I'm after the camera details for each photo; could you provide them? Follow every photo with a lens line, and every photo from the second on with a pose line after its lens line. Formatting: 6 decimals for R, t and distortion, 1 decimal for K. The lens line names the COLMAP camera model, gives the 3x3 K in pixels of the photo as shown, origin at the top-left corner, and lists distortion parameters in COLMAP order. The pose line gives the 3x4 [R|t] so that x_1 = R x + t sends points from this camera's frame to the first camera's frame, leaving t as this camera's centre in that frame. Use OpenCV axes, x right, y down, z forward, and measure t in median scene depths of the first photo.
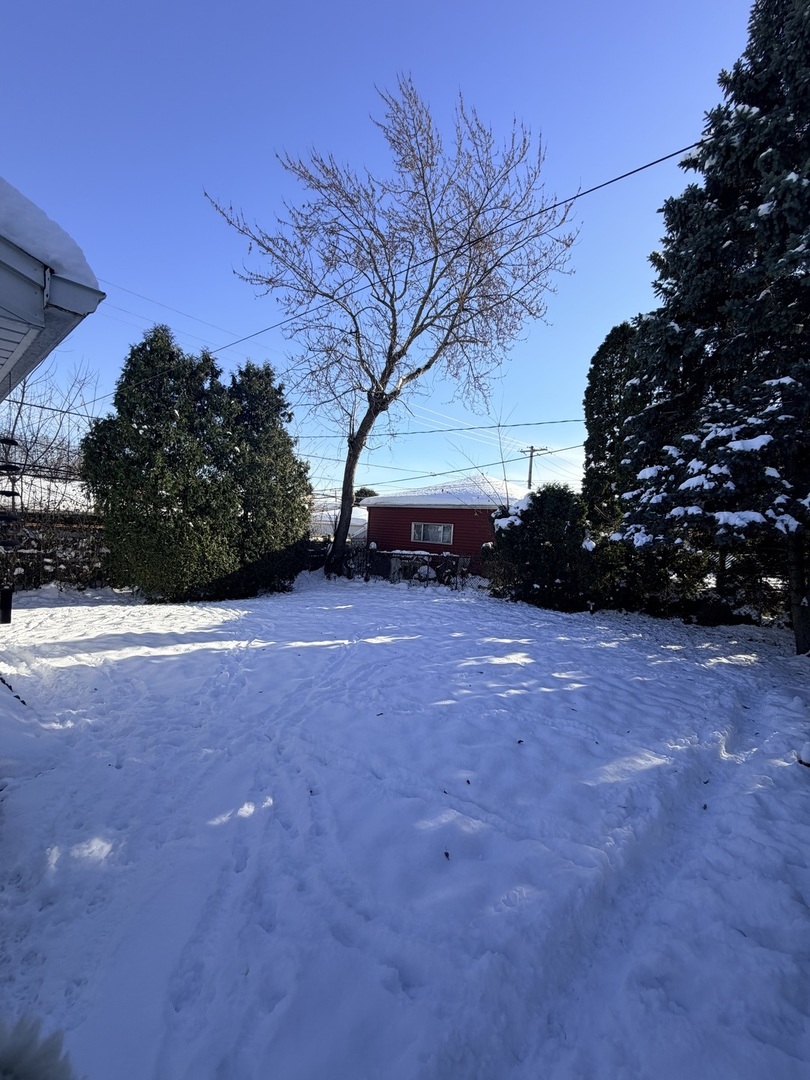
lens RADIAL K [[436.1, 0, 404.8], [0, 436.1, 540.6], [0, 0, 1]] dist [-0.000540, -0.000062]
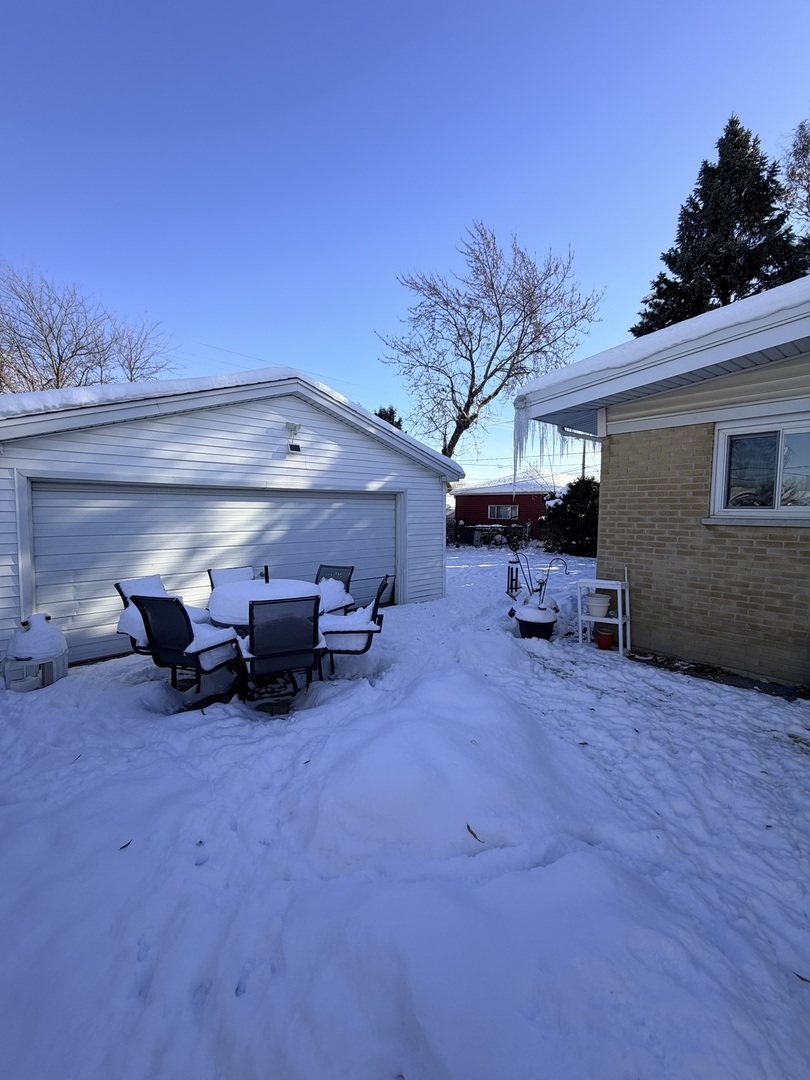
lens RADIAL K [[436.1, 0, 405.0], [0, 436.1, 539.2], [0, 0, 1]] dist [-0.000540, -0.000062]
pose [[0.989509, -0.033859, -0.140444, -0.064892], [0.038982, 0.998665, 0.033888, 0.011984], [0.139109, -0.039008, 0.989508, -0.521730]]
